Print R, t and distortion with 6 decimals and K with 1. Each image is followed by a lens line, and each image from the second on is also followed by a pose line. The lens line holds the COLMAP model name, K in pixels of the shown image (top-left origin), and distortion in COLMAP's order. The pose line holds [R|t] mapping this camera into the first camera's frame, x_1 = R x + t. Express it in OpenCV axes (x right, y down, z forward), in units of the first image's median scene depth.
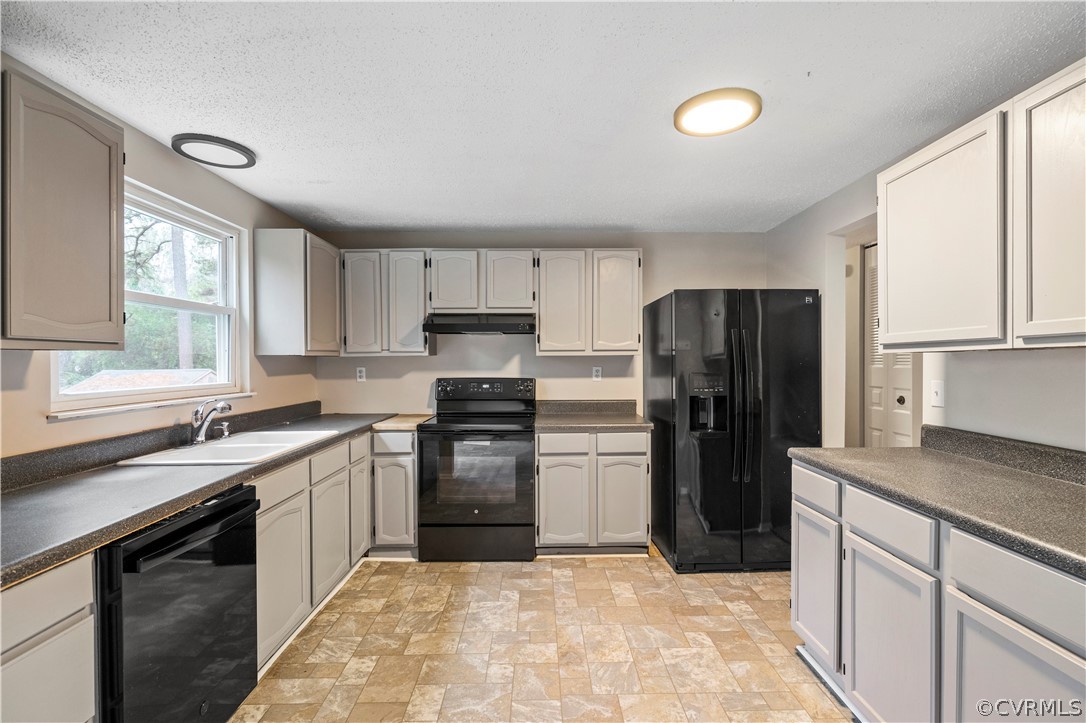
lens RADIAL K [[494.0, 0, 545.6], [0, 494.0, 361.9], [0, 0, 1]] dist [-0.008038, 0.002256]
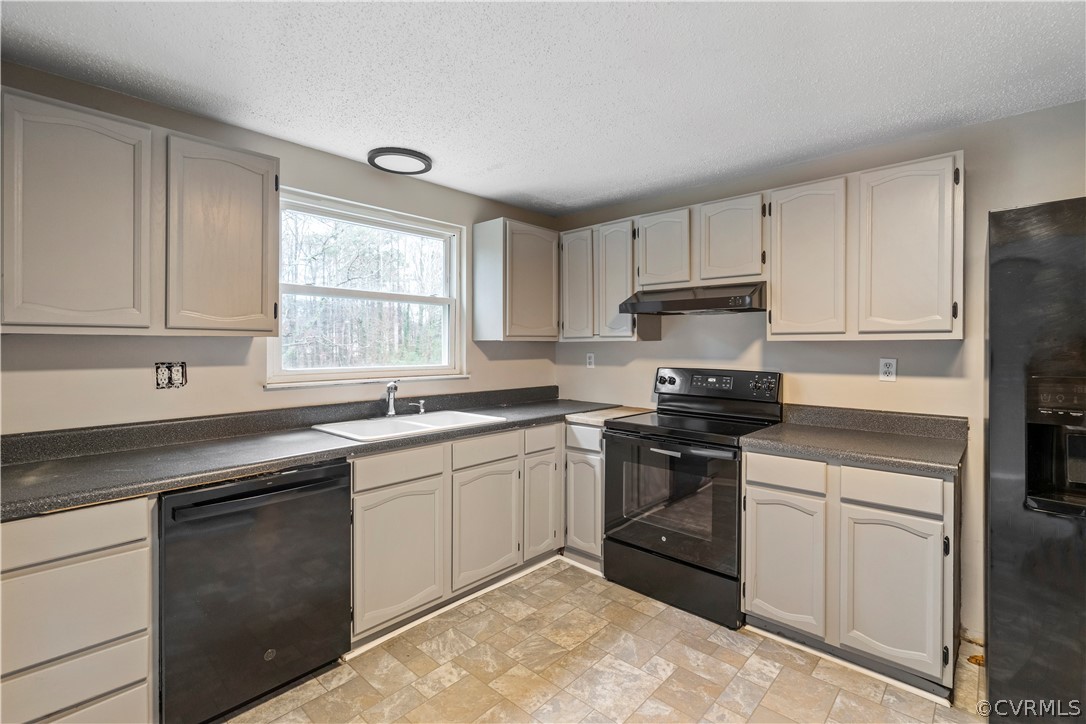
lens RADIAL K [[494.0, 0, 536.3], [0, 494.0, 344.7], [0, 0, 1]] dist [-0.008038, 0.002256]
pose [[0.728380, 0.004818, -0.685156, 0.249239], [-0.008285, 0.999964, -0.001777, -0.003557], [0.685123, 0.006971, 0.728394, 0.286533]]
